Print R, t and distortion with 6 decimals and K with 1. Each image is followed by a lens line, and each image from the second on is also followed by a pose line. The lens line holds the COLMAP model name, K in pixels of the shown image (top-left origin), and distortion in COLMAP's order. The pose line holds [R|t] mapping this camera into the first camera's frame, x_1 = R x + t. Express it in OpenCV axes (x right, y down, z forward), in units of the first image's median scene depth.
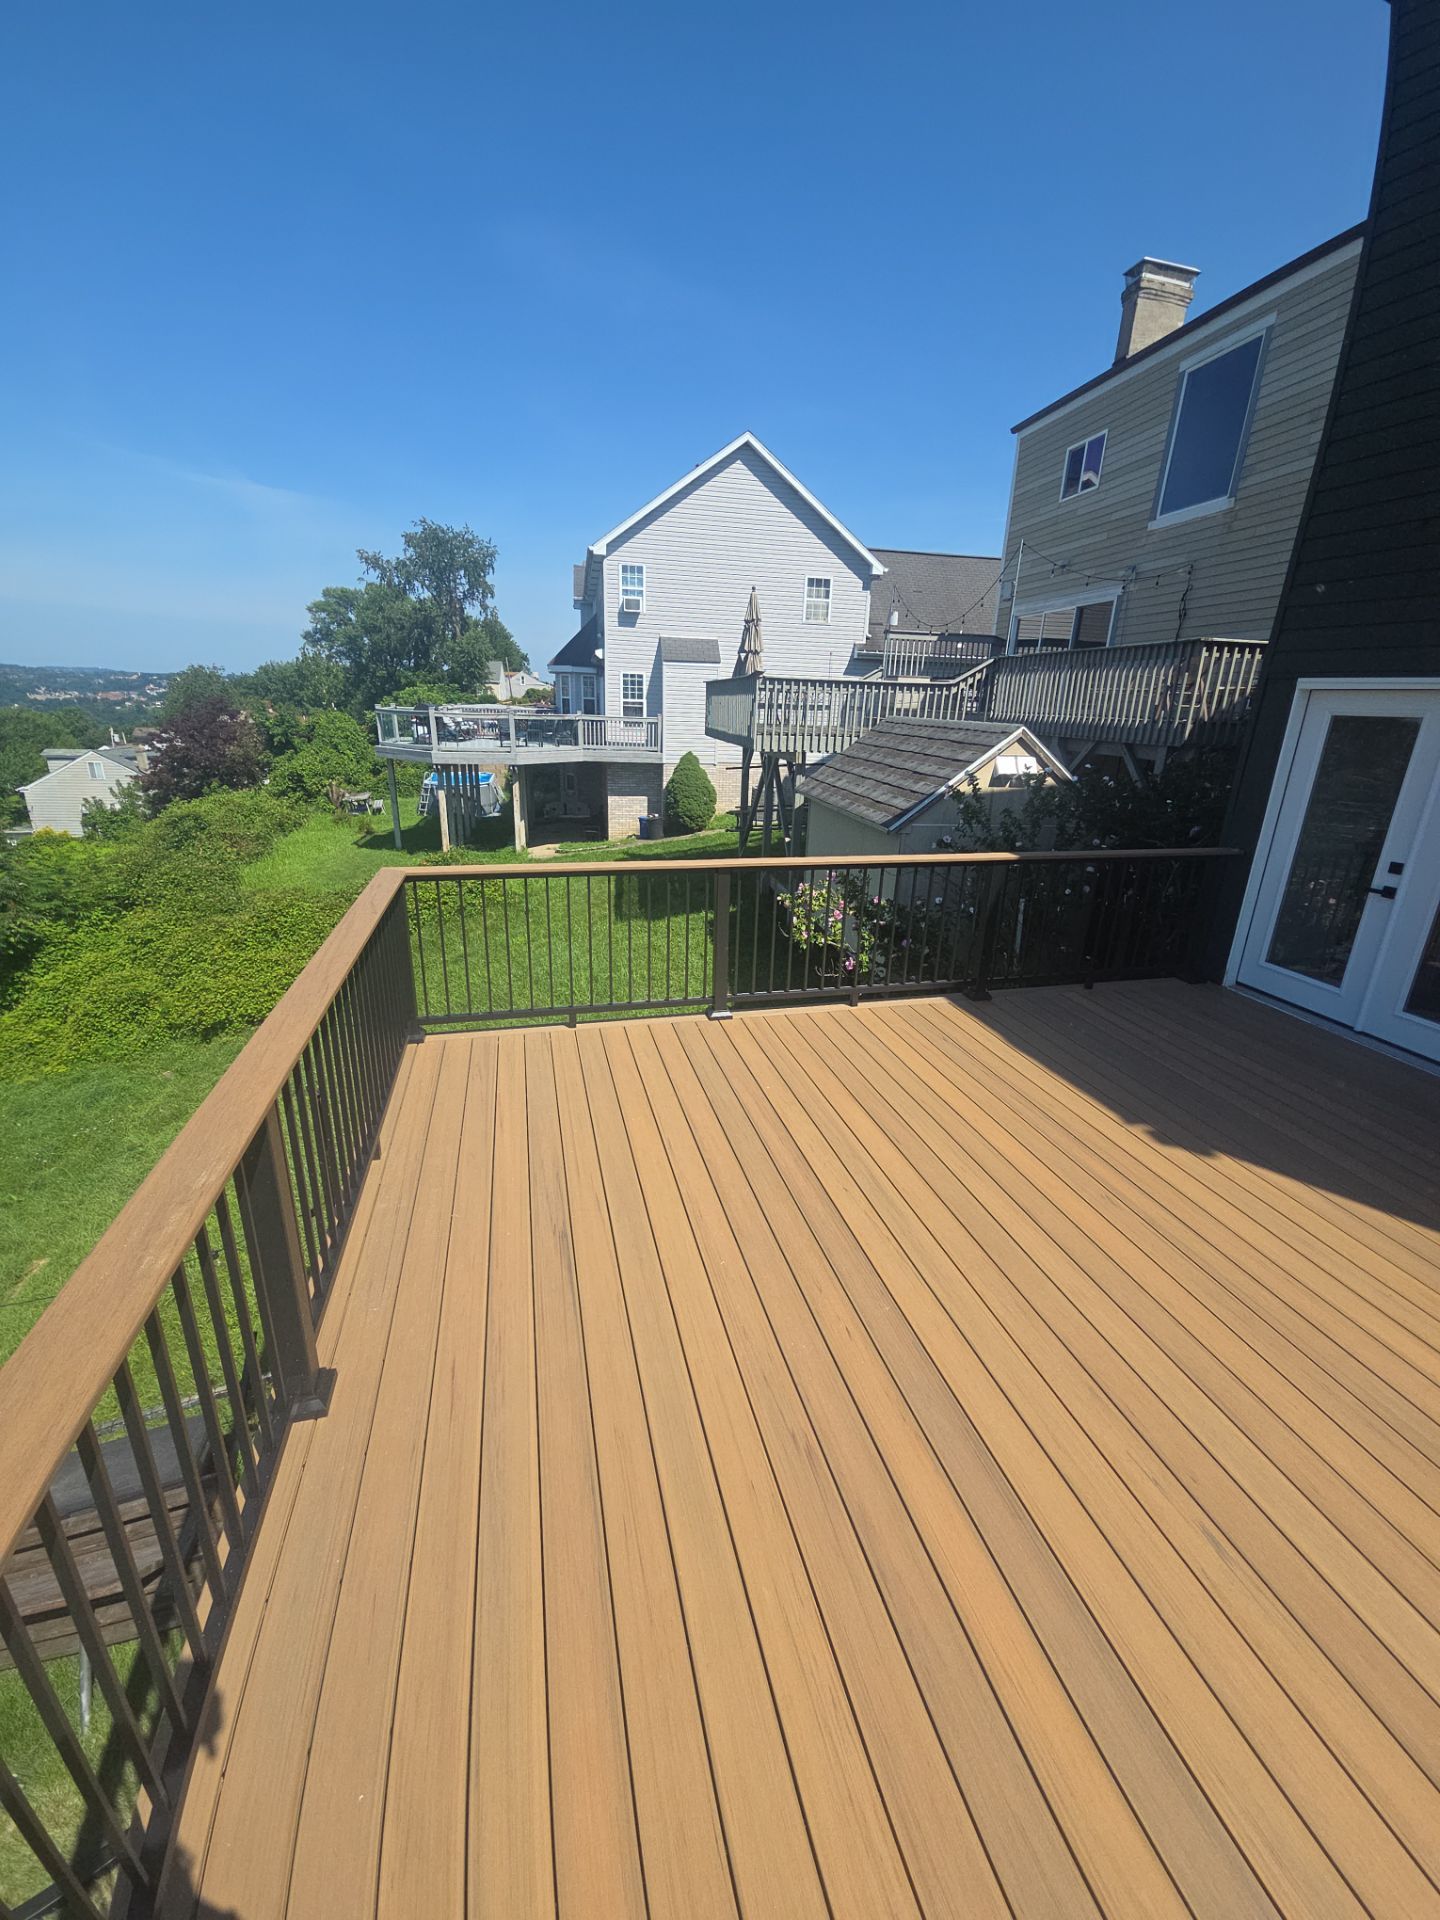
lens RADIAL K [[782.9, 0, 732.4], [0, 782.9, 963.1], [0, 0, 1]] dist [0.007598, -0.003234]
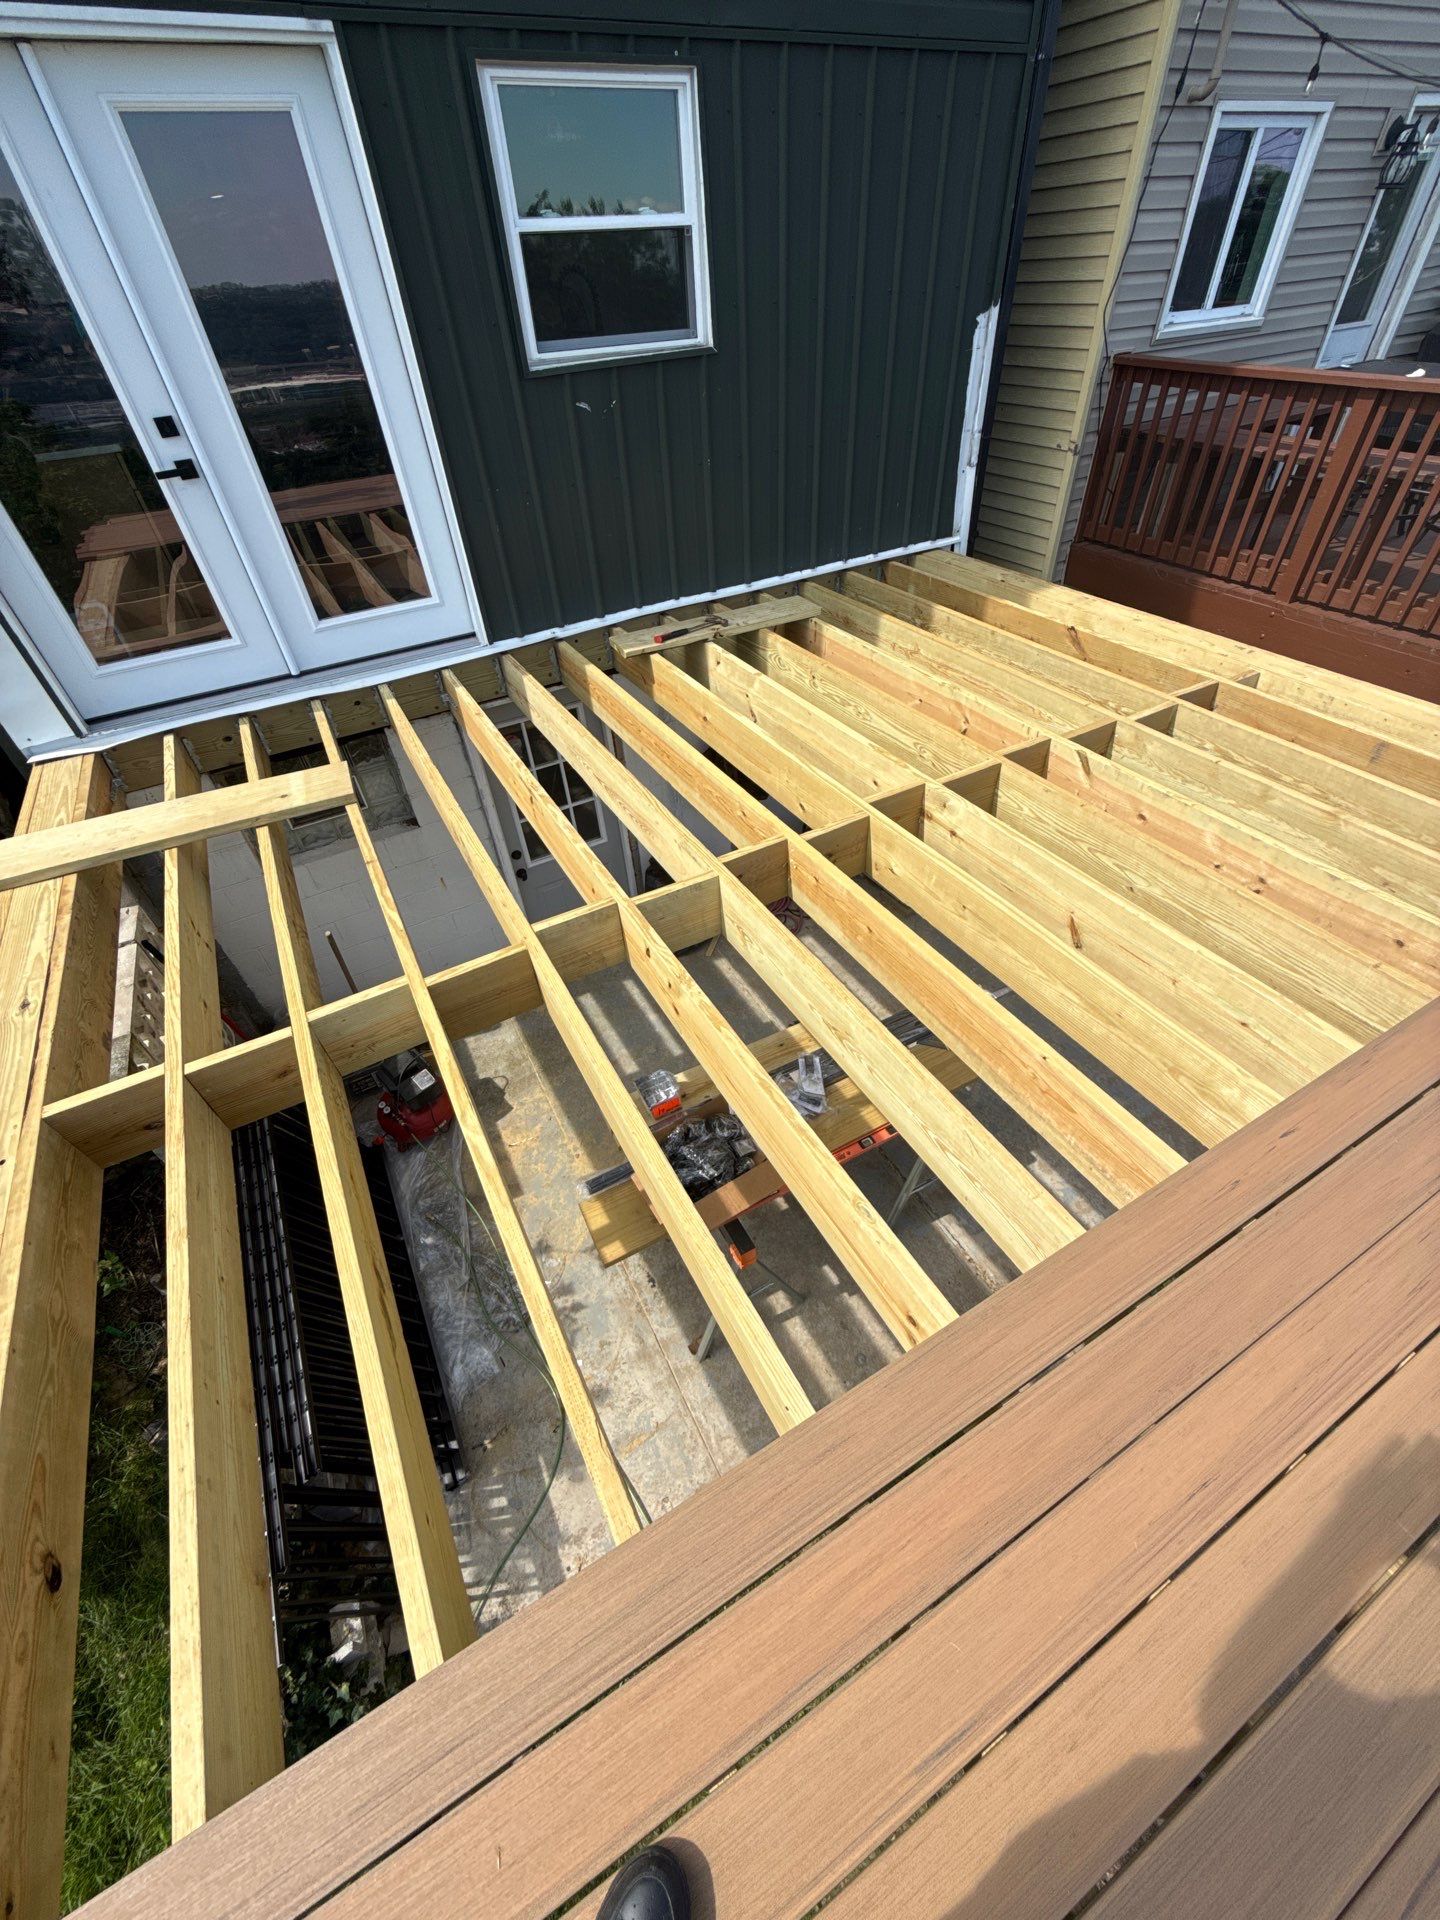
lens RADIAL K [[782.9, 0, 732.4], [0, 782.9, 963.1], [0, 0, 1]] dist [0.007598, -0.003234]
pose [[-0.254653, -0.687584, 0.679985, -0.021551], [0.332448, 0.598062, 0.729246, -0.086724], [-0.908091, 0.411765, 0.076288, 0.345429]]
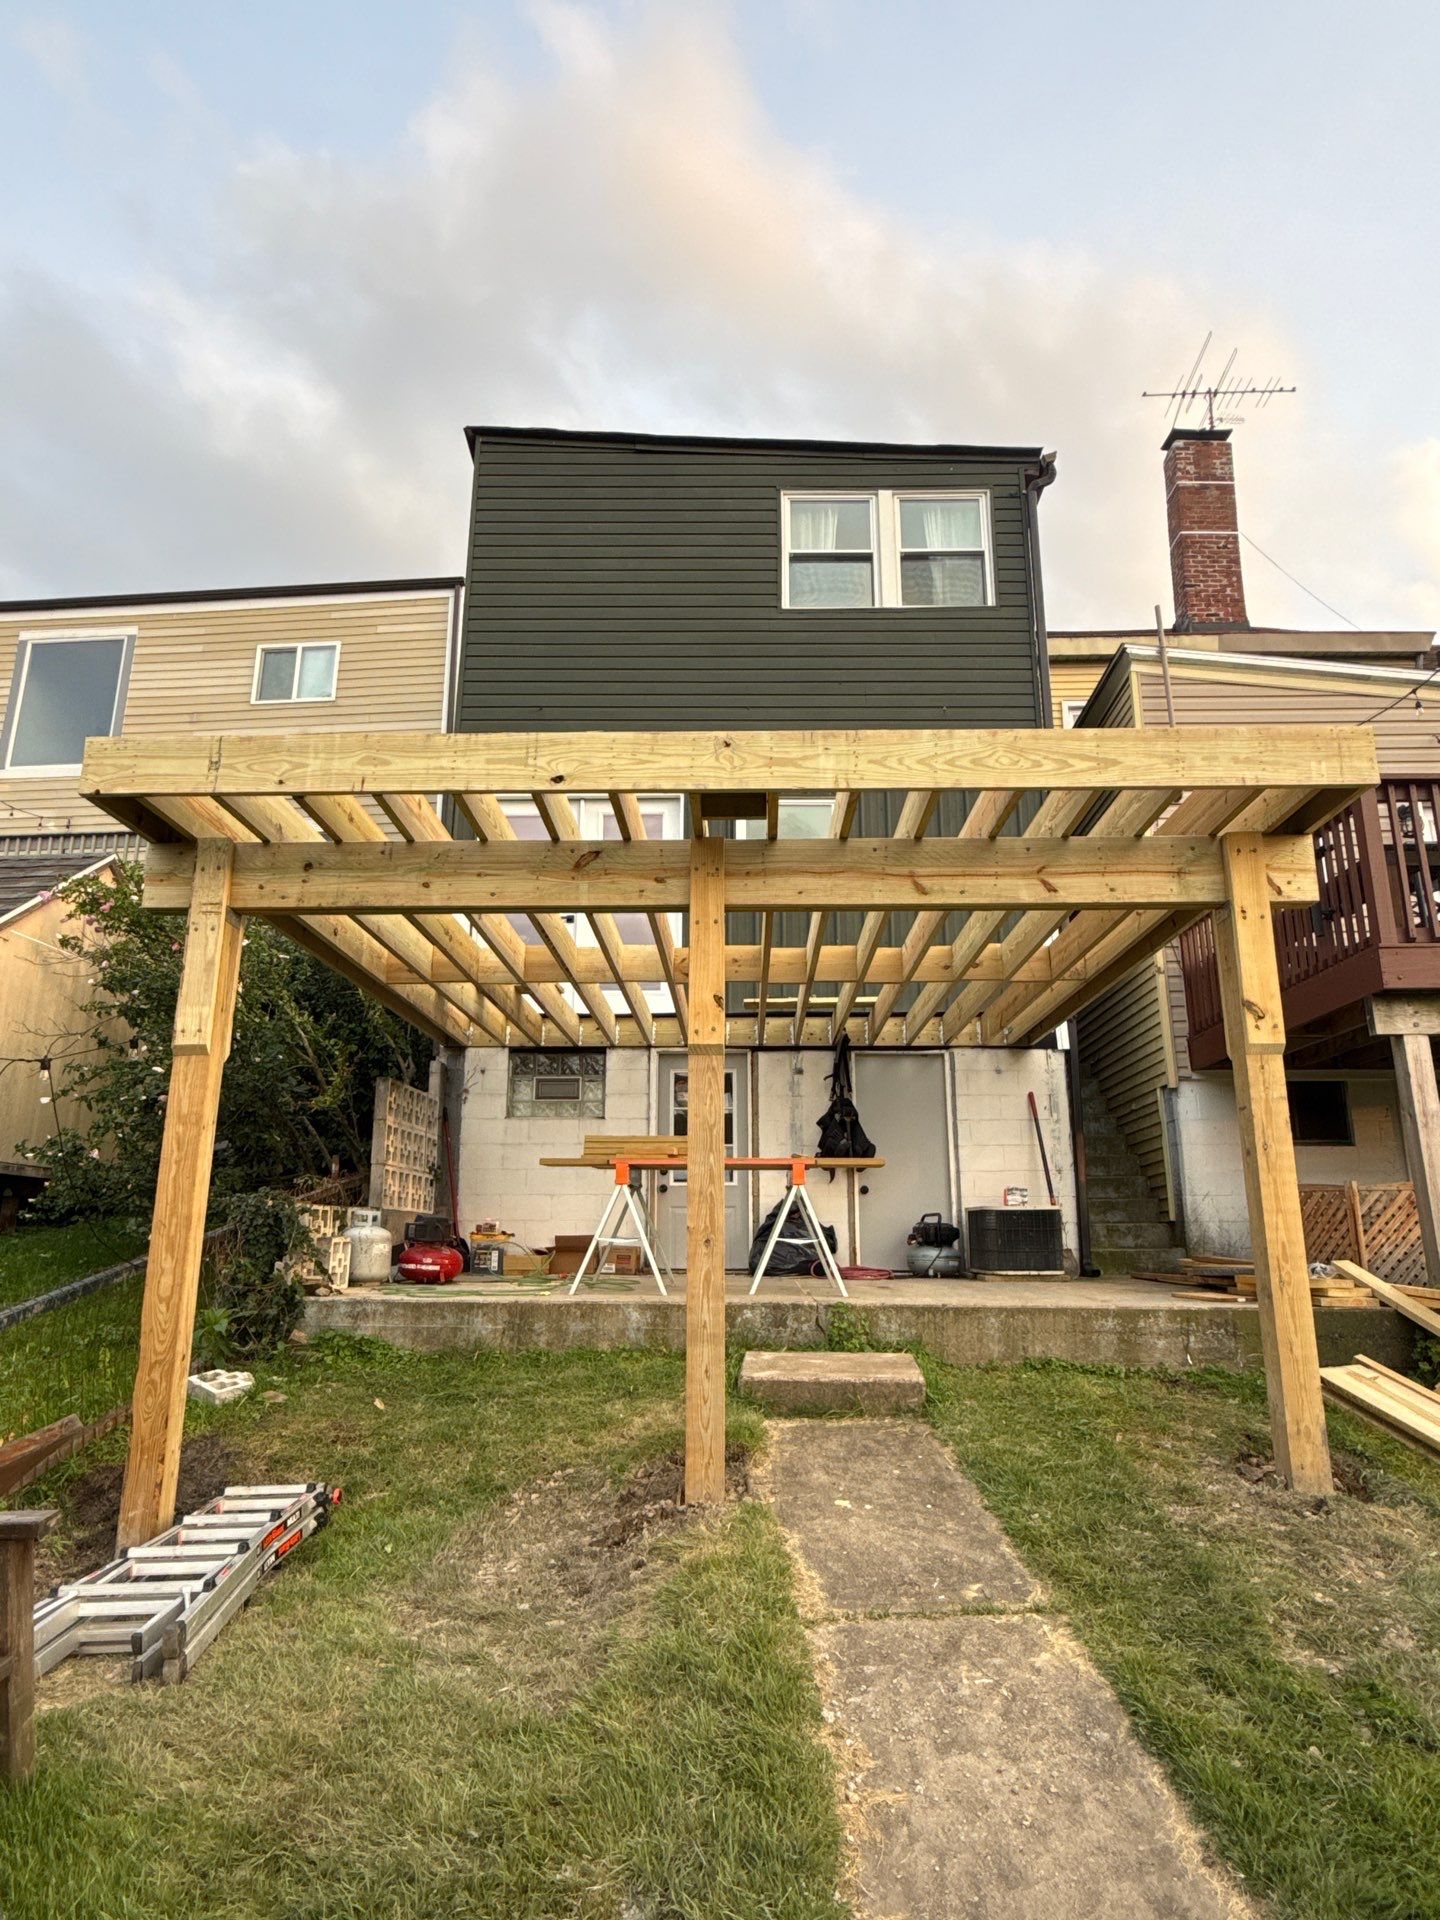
lens RADIAL K [[1168.2, 0, 721.6], [0, 1168.2, 961.8], [0, 0, 1]] dist [-0.000908, 0.001018]
pose [[0.280860, 0.212210, 0.935994, -0.560306], [0.313884, 0.901308, -0.298532, 0.362045], [-0.906970, 0.377639, 0.186532, 0.179963]]
